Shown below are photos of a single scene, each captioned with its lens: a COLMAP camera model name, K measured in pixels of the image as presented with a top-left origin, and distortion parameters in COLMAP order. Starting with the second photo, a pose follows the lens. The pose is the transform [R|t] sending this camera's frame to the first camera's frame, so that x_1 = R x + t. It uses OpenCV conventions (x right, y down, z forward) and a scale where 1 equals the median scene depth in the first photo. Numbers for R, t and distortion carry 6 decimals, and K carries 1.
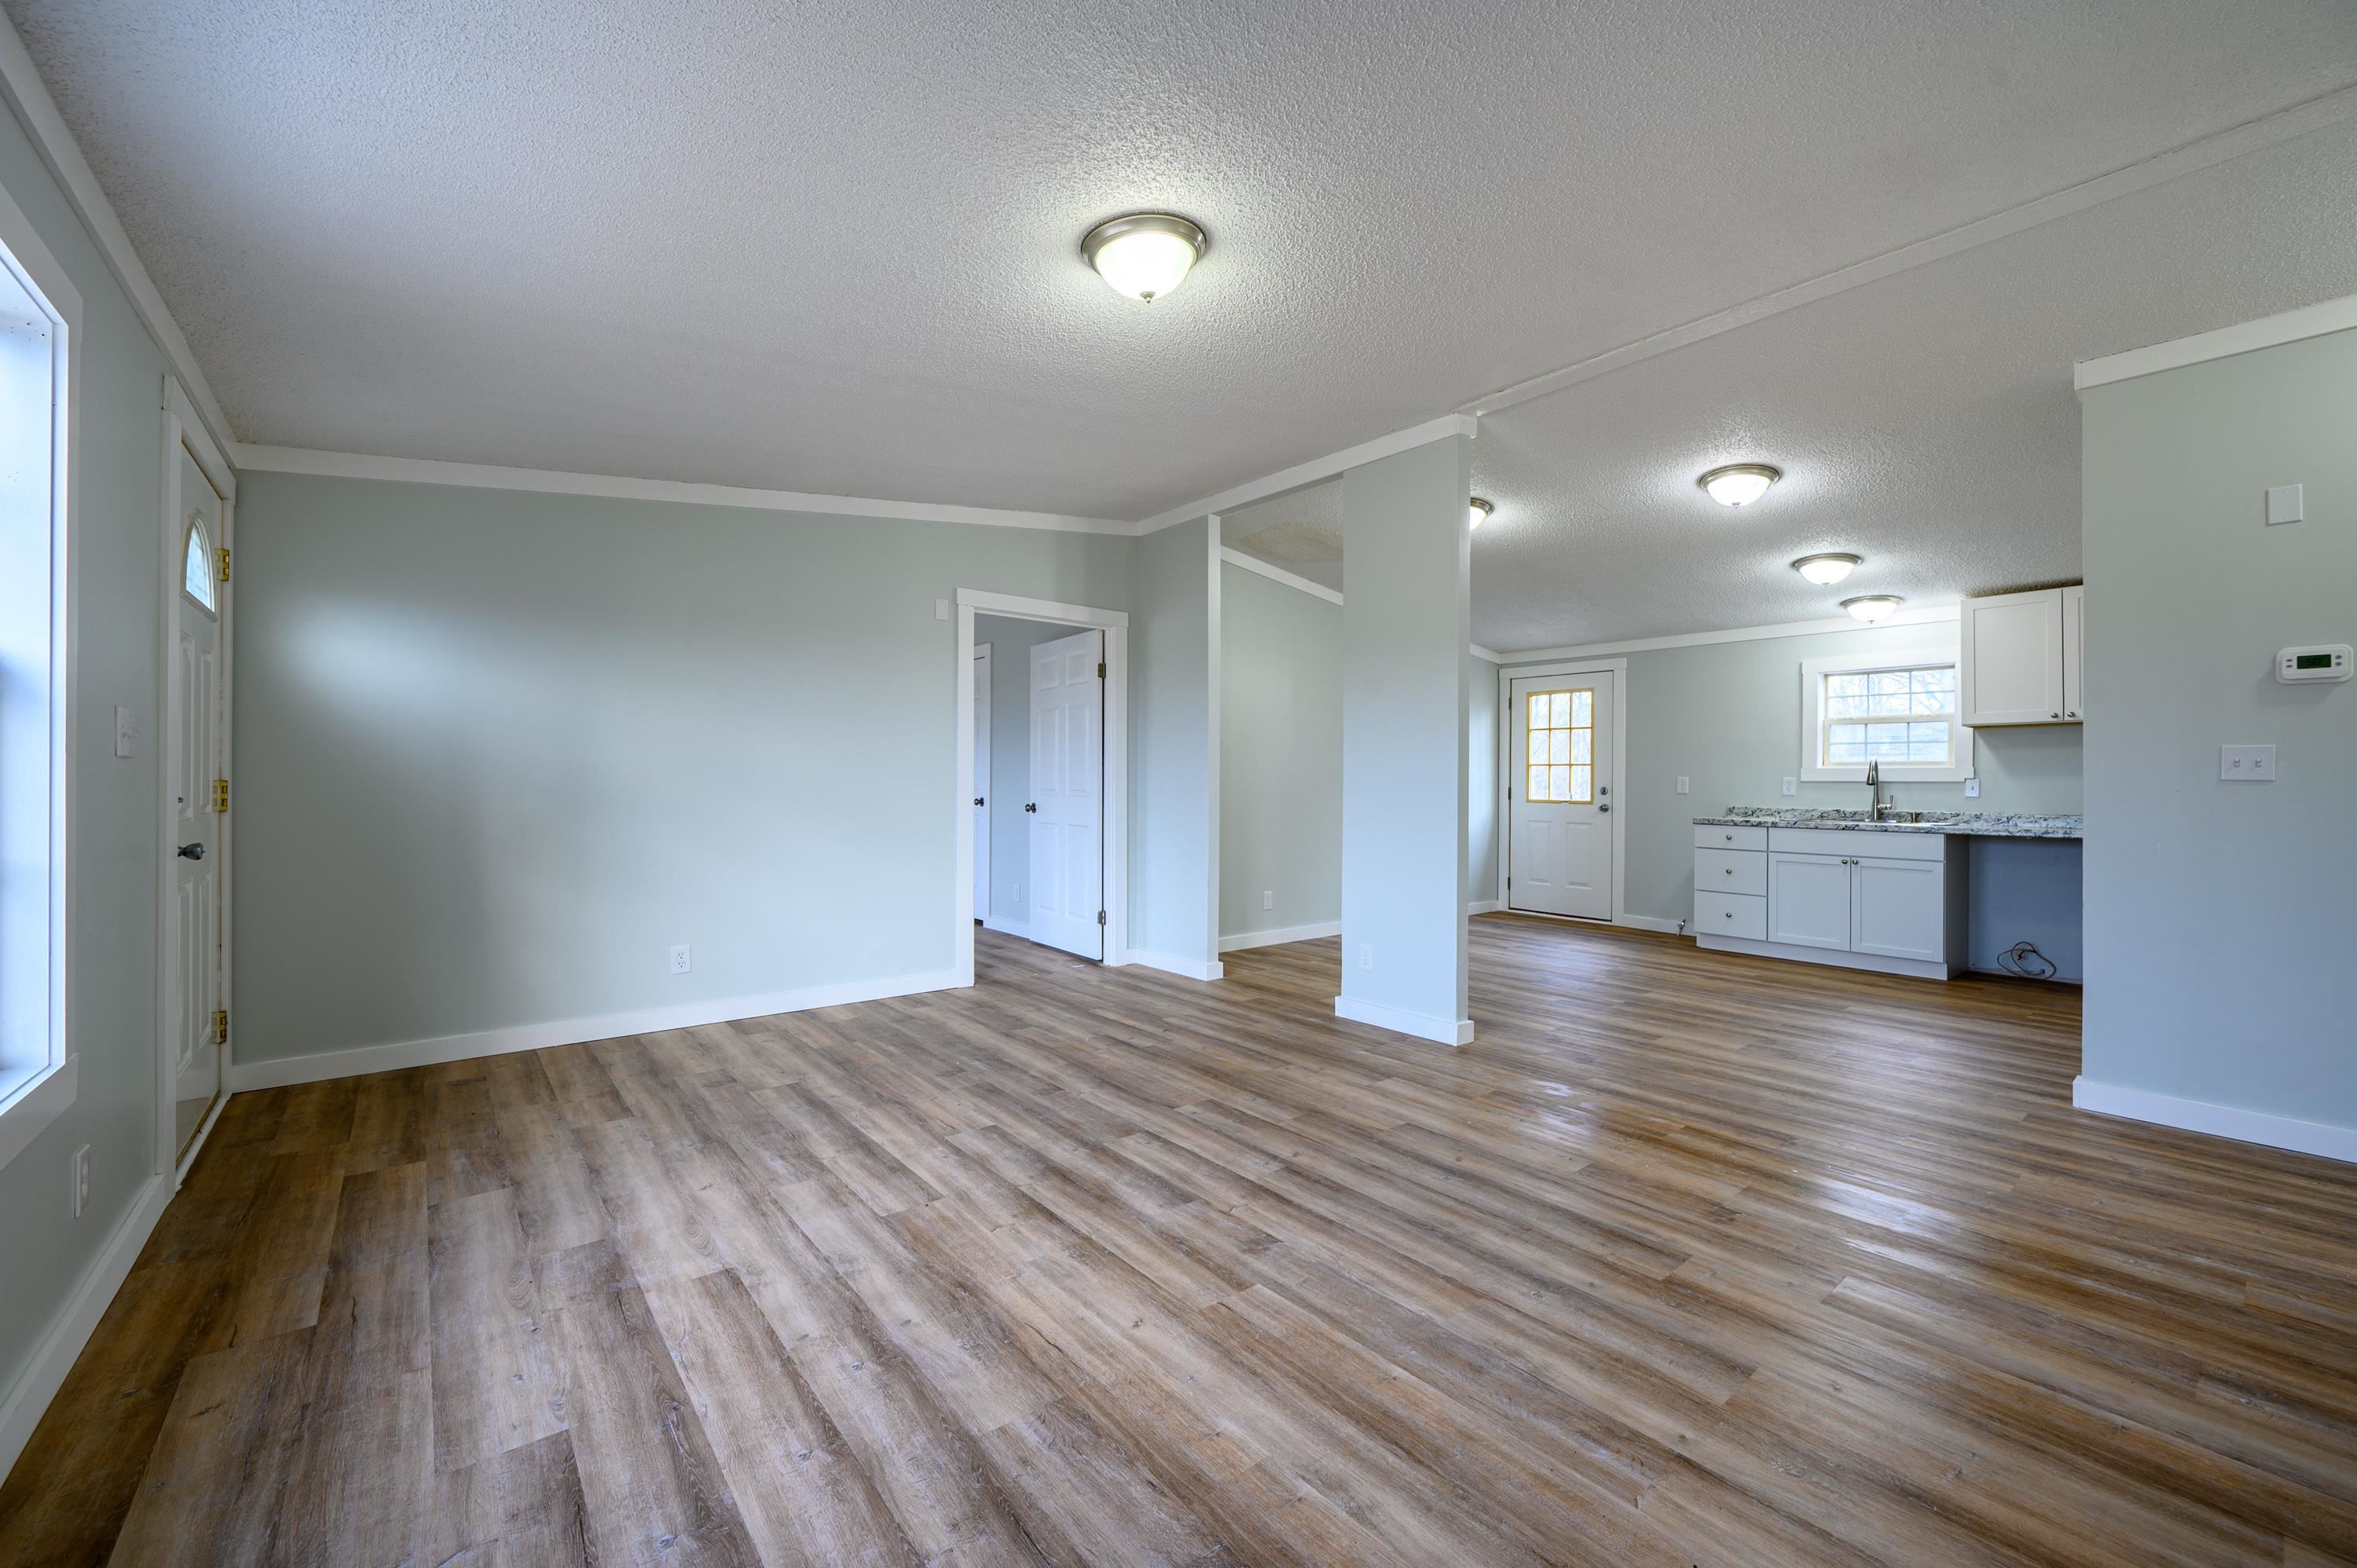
lens RADIAL K [[928.1, 0, 1186.7], [0, 928.1, 783.4], [0, 0, 1]] dist [-0.001214, -0.000030]
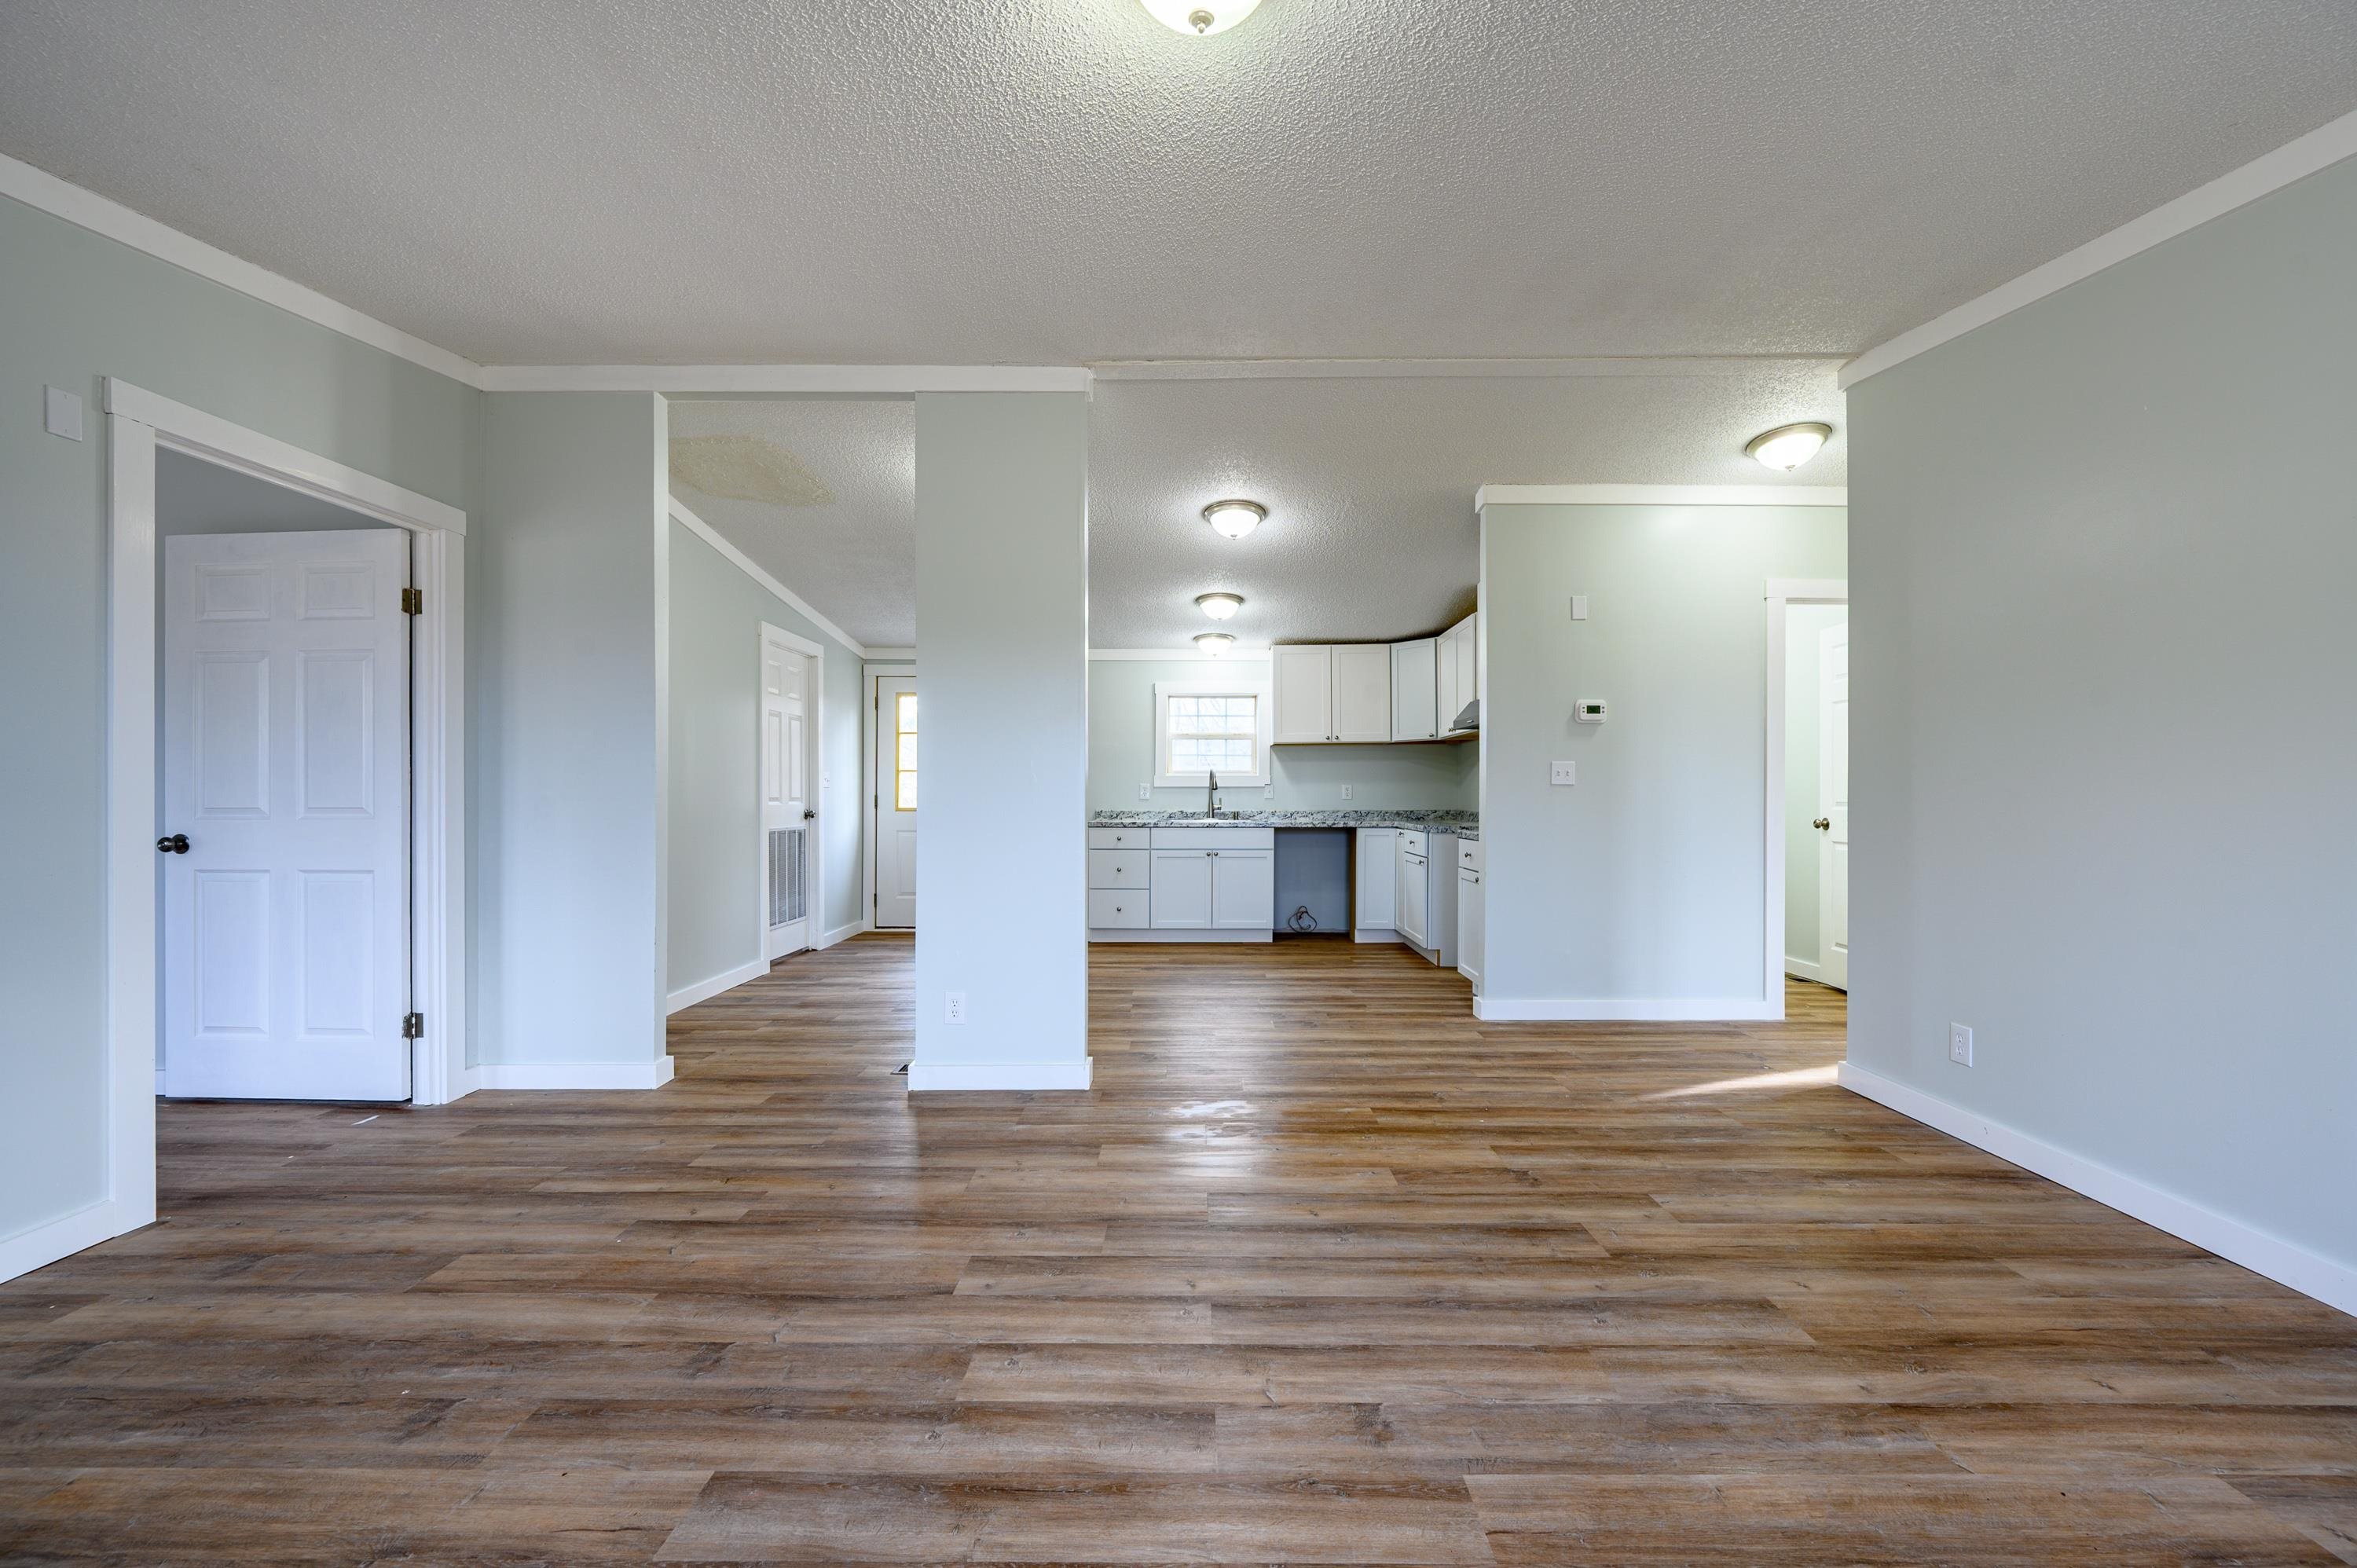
lens RADIAL K [[931.3, 0, 1189.7], [0, 931.3, 793.1], [0, 0, 1]] dist [-0.000907, 0.000001]
pose [[0.642840, -0.009310, 0.765944, -0.365142], [0.007168, 0.999955, 0.006138, -0.002782], [-0.765967, 0.001544, 0.642878, 0.409081]]
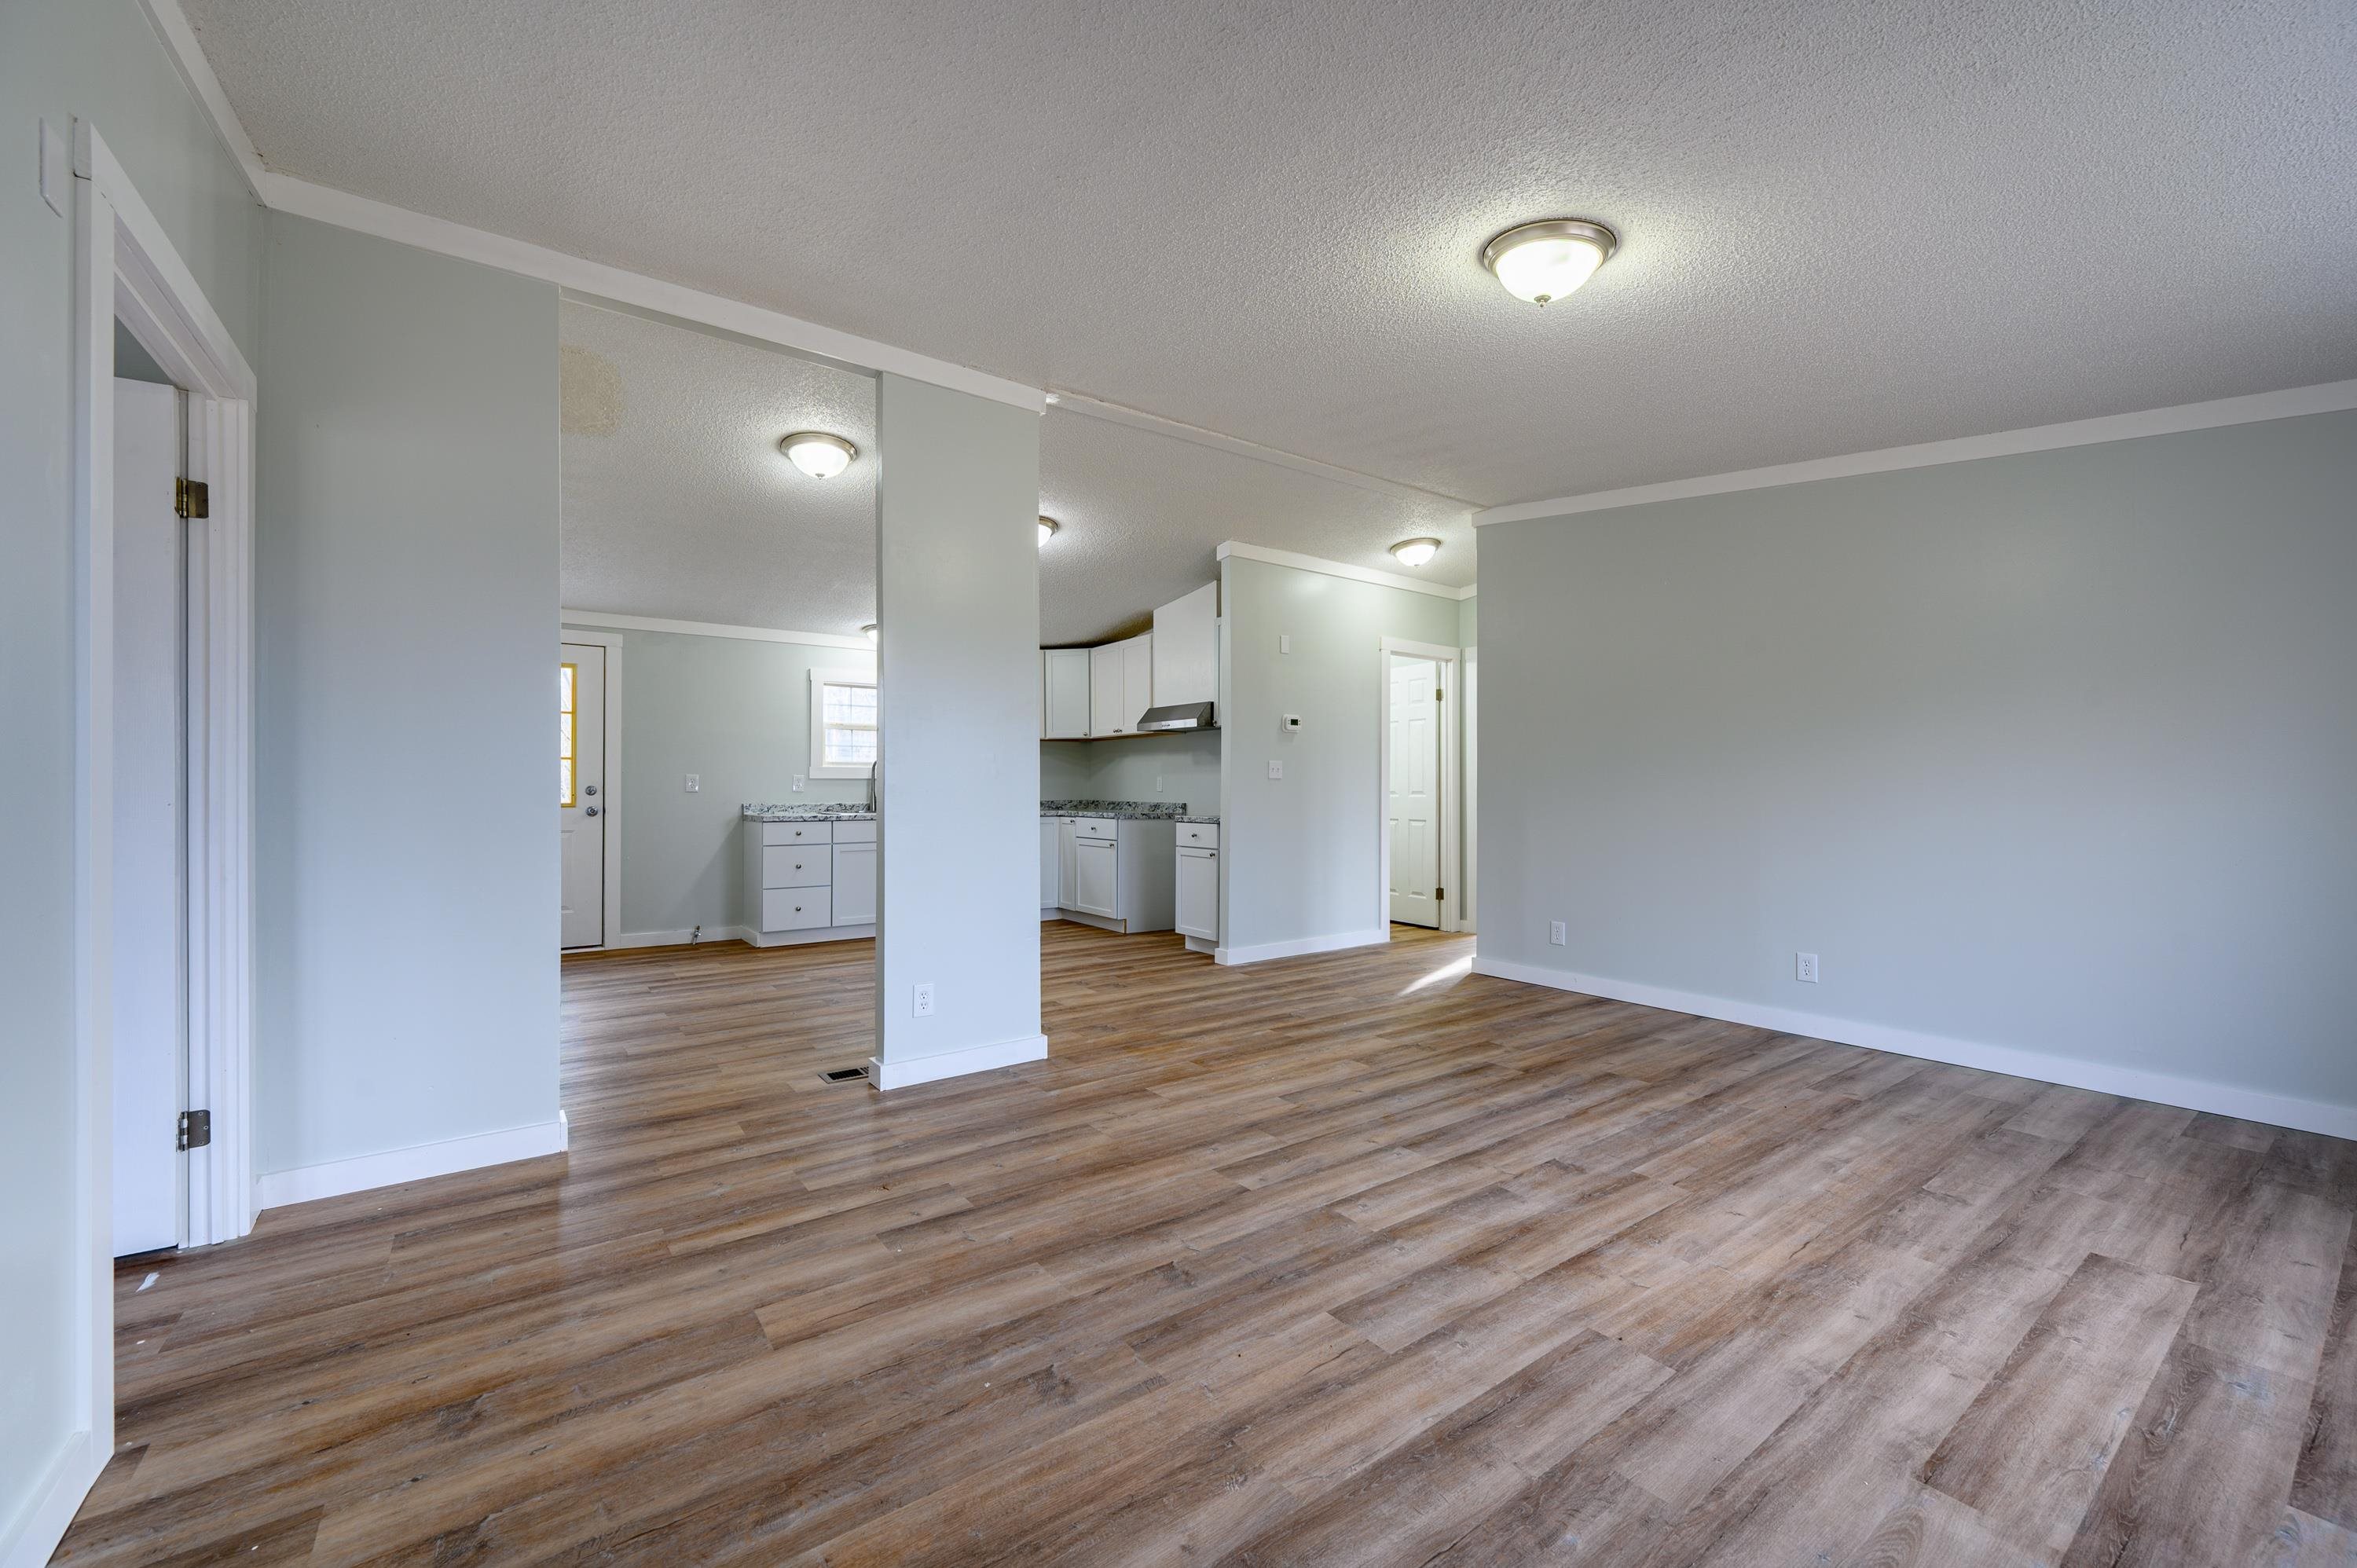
lens RADIAL K [[925.6, 0, 1181.4], [0, 925.6, 787.0], [0, 0, 1]] dist [-0.000910, 0.000243]
pose [[0.065549, -0.010731, 0.997792, -0.735929], [0.001562, 0.999942, 0.010652, -0.006367], [-0.997848, 0.000861, 0.065562, 0.910057]]
